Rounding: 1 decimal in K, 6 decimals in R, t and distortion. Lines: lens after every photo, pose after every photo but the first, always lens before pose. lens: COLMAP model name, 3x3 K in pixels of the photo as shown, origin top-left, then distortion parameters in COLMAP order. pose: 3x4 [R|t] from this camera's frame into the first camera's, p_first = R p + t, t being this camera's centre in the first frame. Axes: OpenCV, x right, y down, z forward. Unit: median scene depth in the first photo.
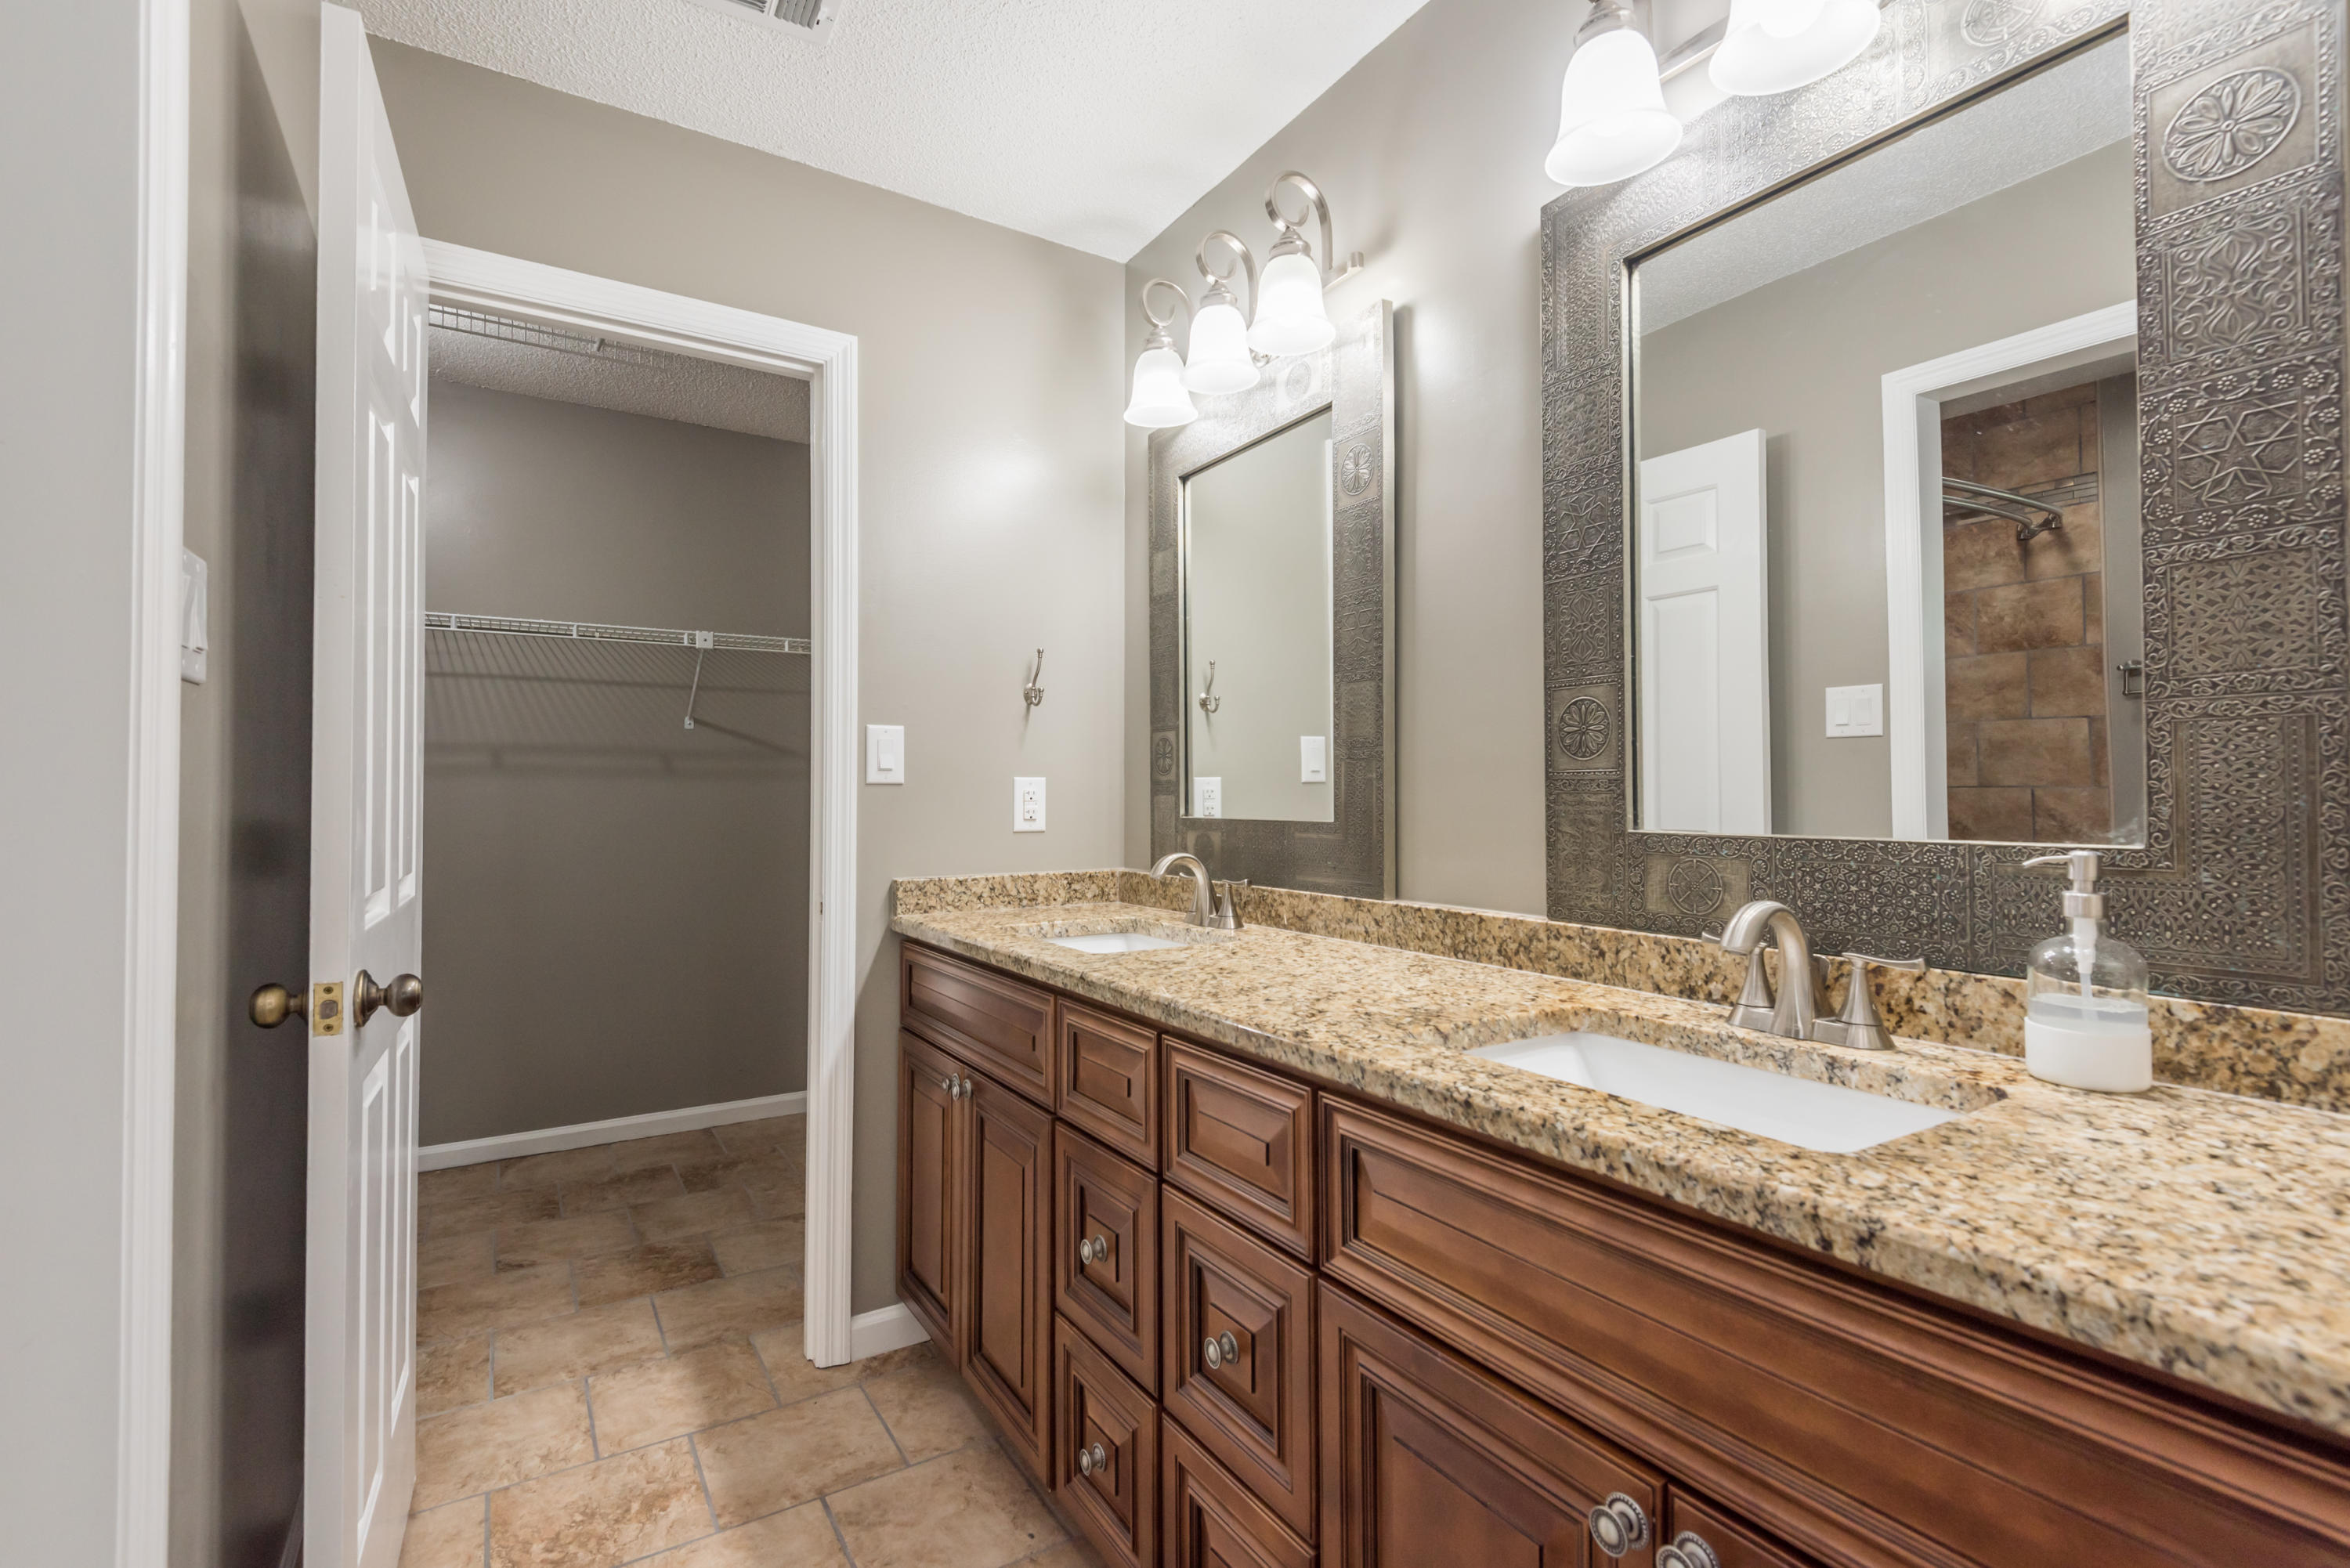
lens RADIAL K [[1059.9, 0, 1162.4], [0, 1059.9, 799.0], [0, 0, 1]] dist [0.011696, -0.006490]
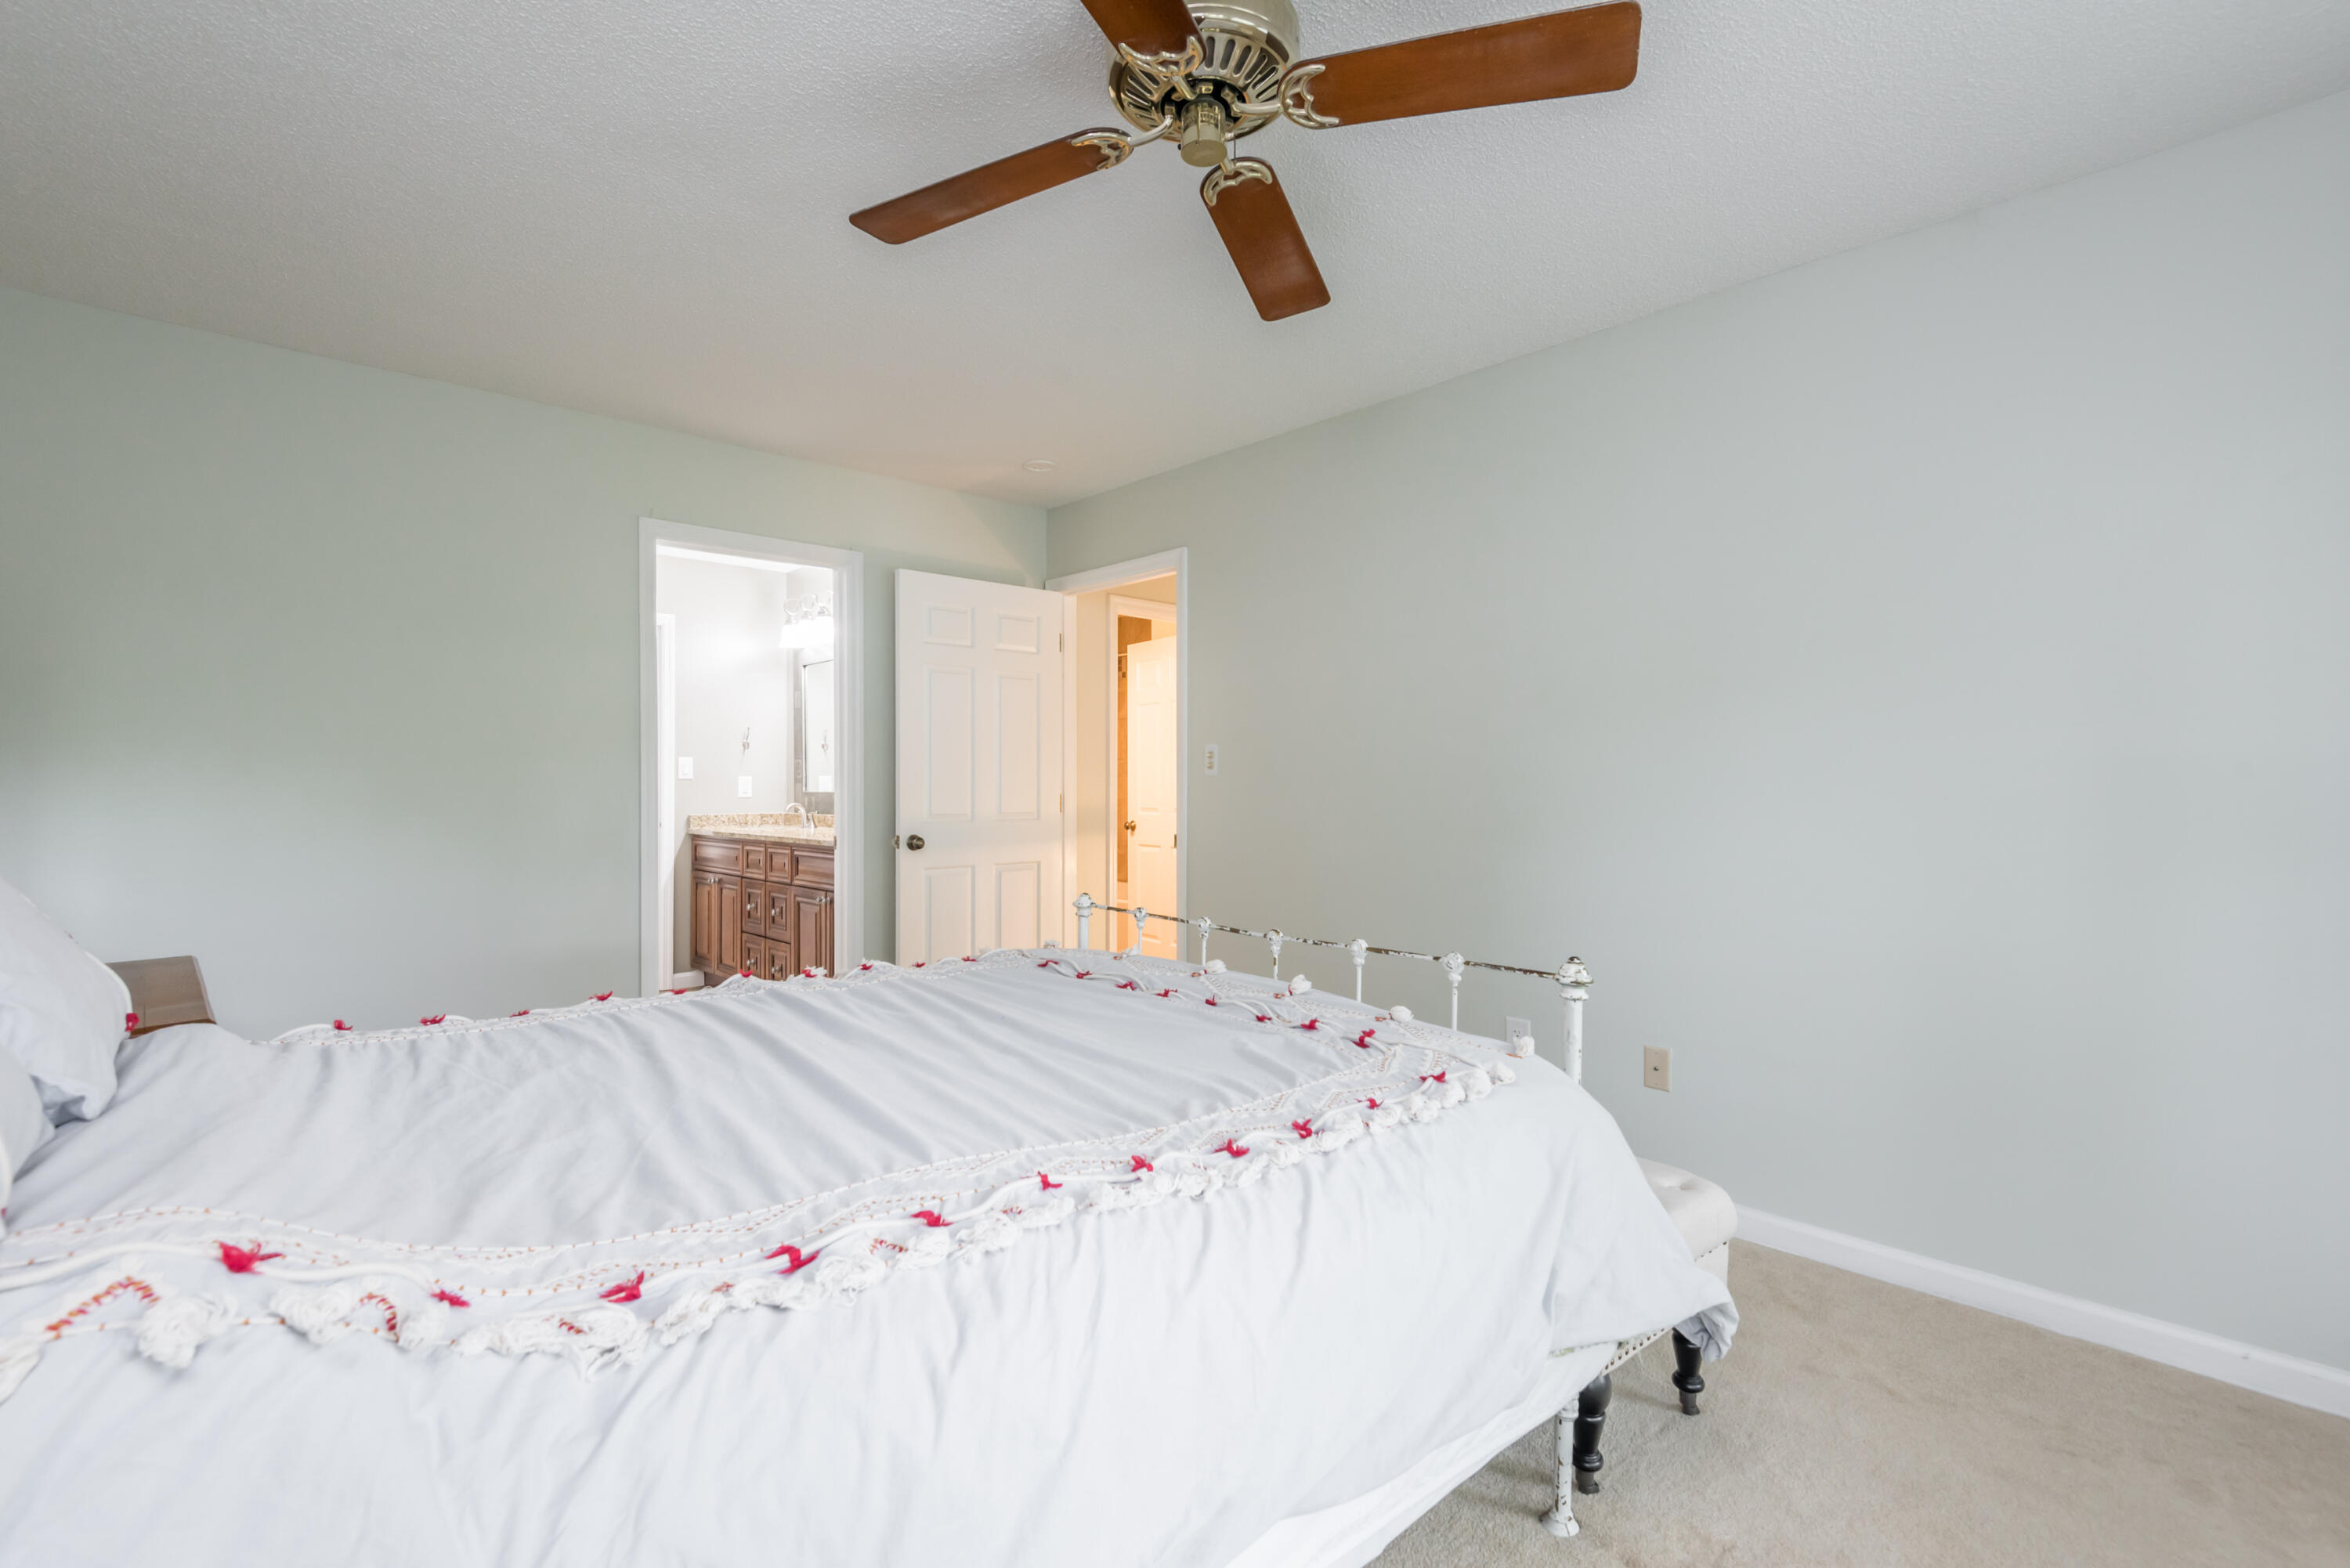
lens RADIAL K [[1059.9, 0, 1186.8], [0, 1059.9, 790.0], [0, 0, 1]] dist [0.011696, -0.006490]
pose [[0.979049, 0.000921, 0.203622, 0.435572], [-0.003794, 0.999899, 0.013720, -0.028565], [-0.203589, -0.014205, 0.978953, -1.900556]]
